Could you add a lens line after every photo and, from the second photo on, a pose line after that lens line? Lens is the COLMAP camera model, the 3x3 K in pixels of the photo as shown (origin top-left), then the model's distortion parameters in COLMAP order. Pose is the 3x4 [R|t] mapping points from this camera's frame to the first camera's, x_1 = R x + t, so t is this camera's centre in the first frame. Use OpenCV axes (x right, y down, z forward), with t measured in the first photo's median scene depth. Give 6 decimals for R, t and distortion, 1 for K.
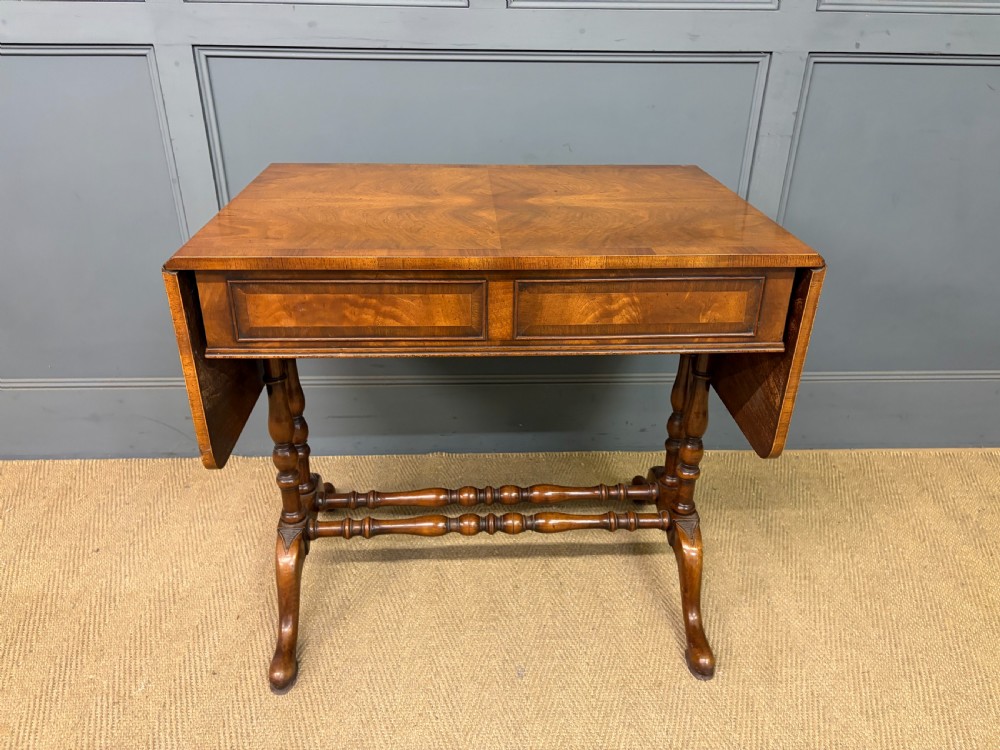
lens RADIAL K [[767.2, 0, 503.6], [0, 767.2, 377.8], [0, 0, 1]] dist [0.048019, -0.063442]
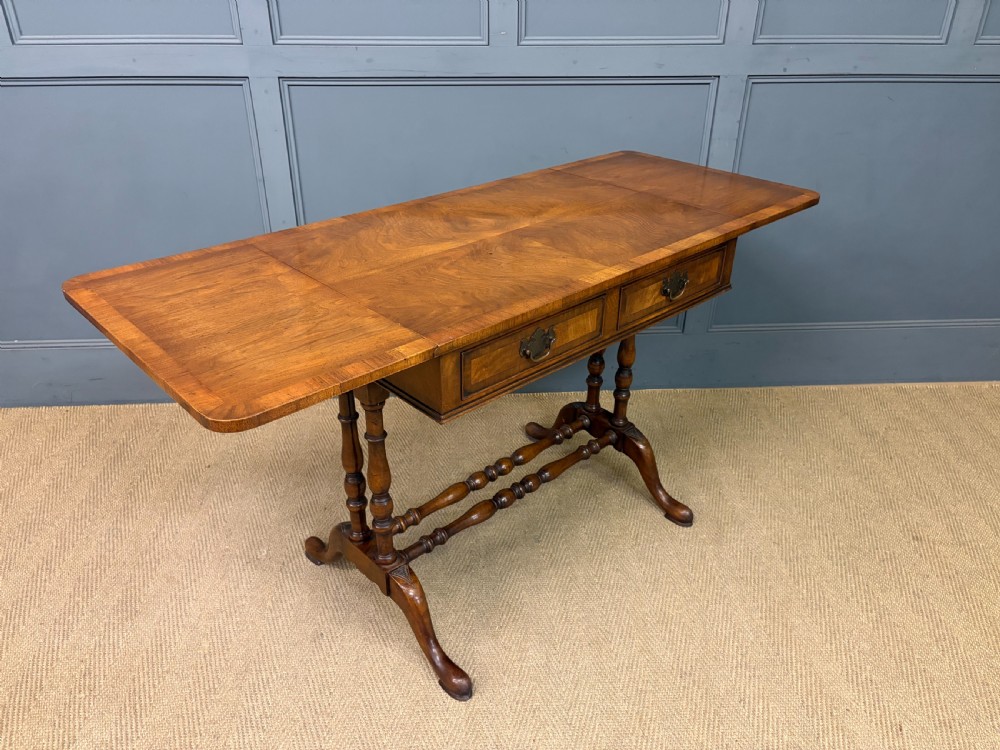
lens RADIAL K [[767.2, 0, 498.8], [0, 767.2, 377.4], [0, 0, 1]] dist [0.048019, -0.063442]
pose [[0.999777, -0.016733, 0.012875, -0.052051], [0.016376, 0.999492, 0.027351, 0.046727], [-0.013326, -0.027134, 0.999543, -0.315353]]
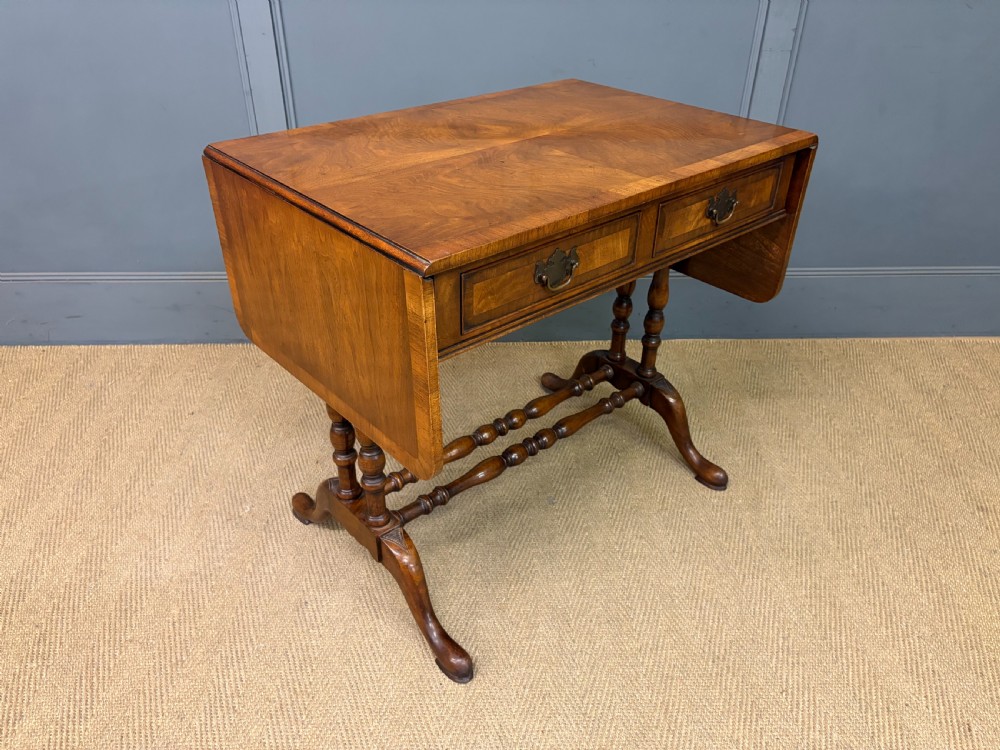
lens RADIAL K [[767.2, 0, 500.0], [0, 767.2, 379.1], [0, 0, 1]] dist [0.048019, -0.063442]
pose [[0.999951, 0.000564, -0.009866, -0.042357], [0.000267, 0.996459, 0.084076, 0.073418], [0.009879, -0.084075, 0.996410, -0.178660]]
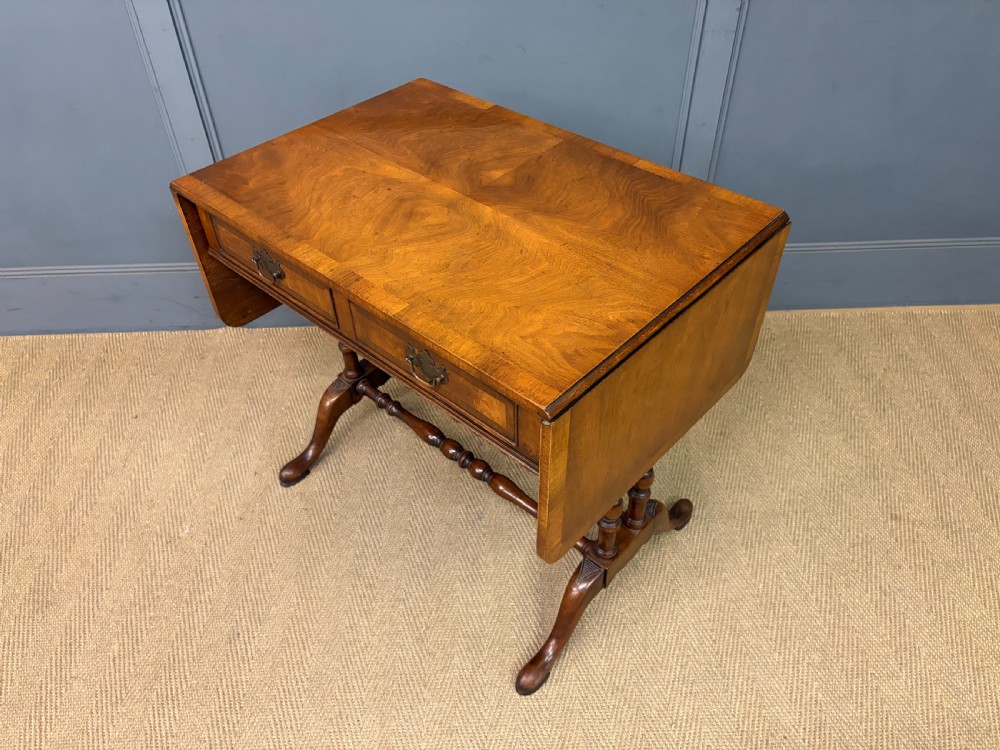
lens RADIAL K [[767.2, 0, 501.8], [0, 767.2, 378.3], [0, 0, 1]] dist [0.048019, -0.063442]
pose [[0.999675, -0.013723, -0.021487, 0.076635], [0.018863, 0.965090, 0.261239, -0.145455], [0.017152, -0.261560, 0.965035, -0.144880]]
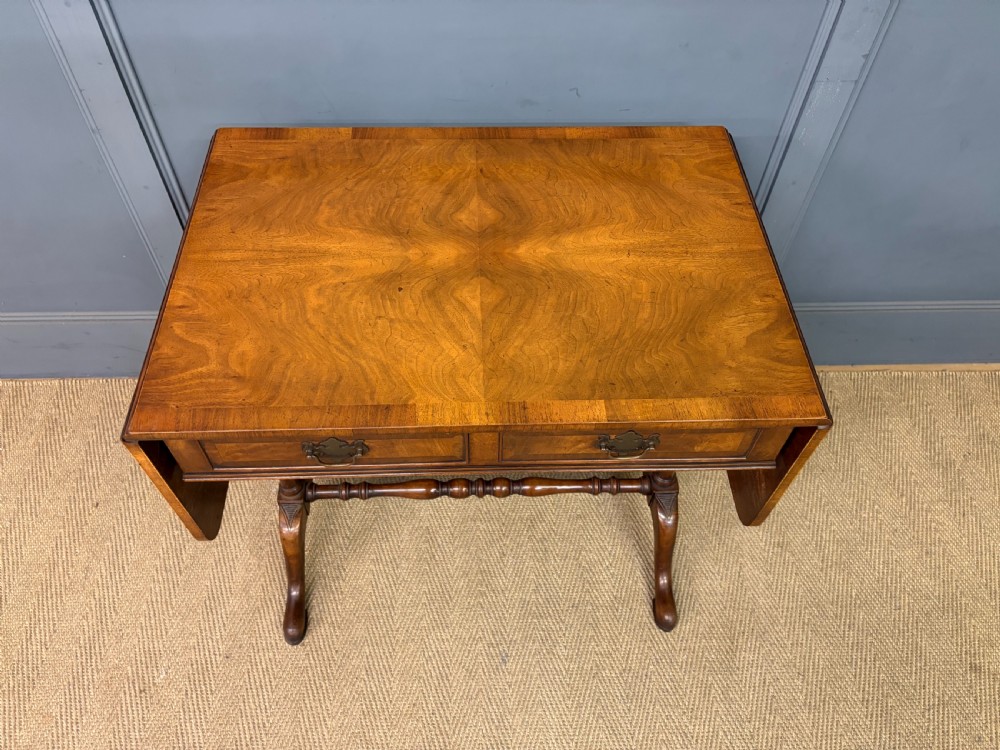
lens RADIAL K [[767.2, 0, 500.3], [0, 767.2, 378.2], [0, 0, 1]] dist [0.048019, -0.063442]
pose [[0.999915, 0.012666, 0.002936, 0.006891], [-0.012700, 0.903043, 0.429362, -0.392256], [0.002788, -0.429363, 0.903128, 0.150467]]
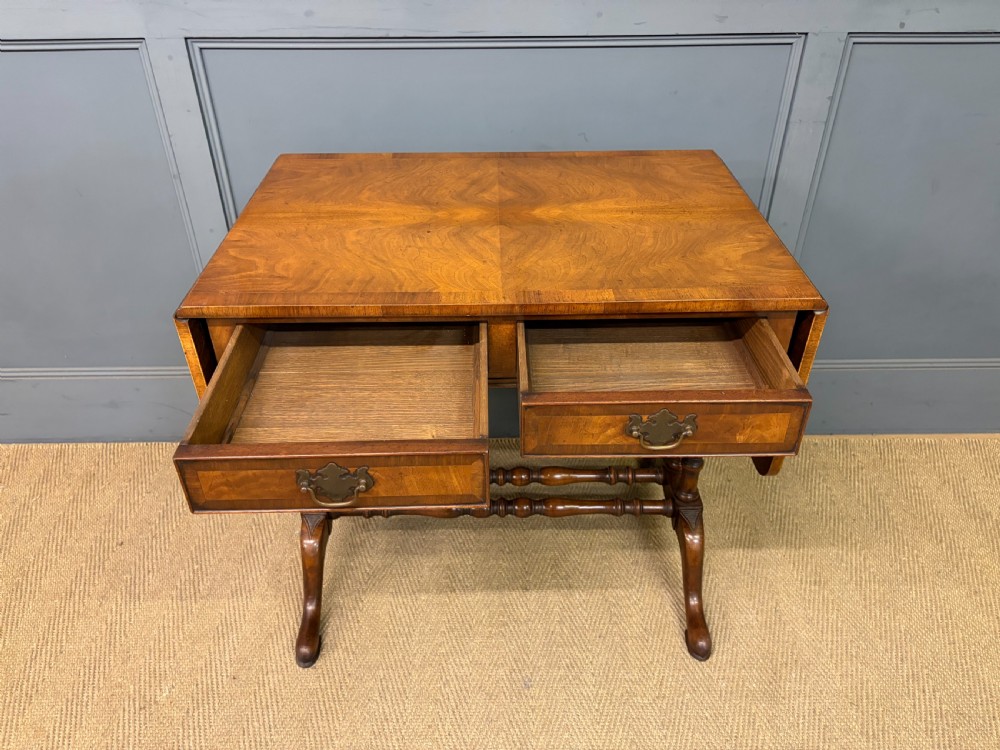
lens RADIAL K [[767.2, 0, 496.8], [0, 767.2, 379.4], [0, 0, 1]] dist [0.048019, -0.063442]
pose [[0.999110, 0.004574, -0.041943, 0.019586], [0.000690, 0.992201, 0.124648, -0.128016], [0.042186, -0.124566, 0.991314, 0.024768]]
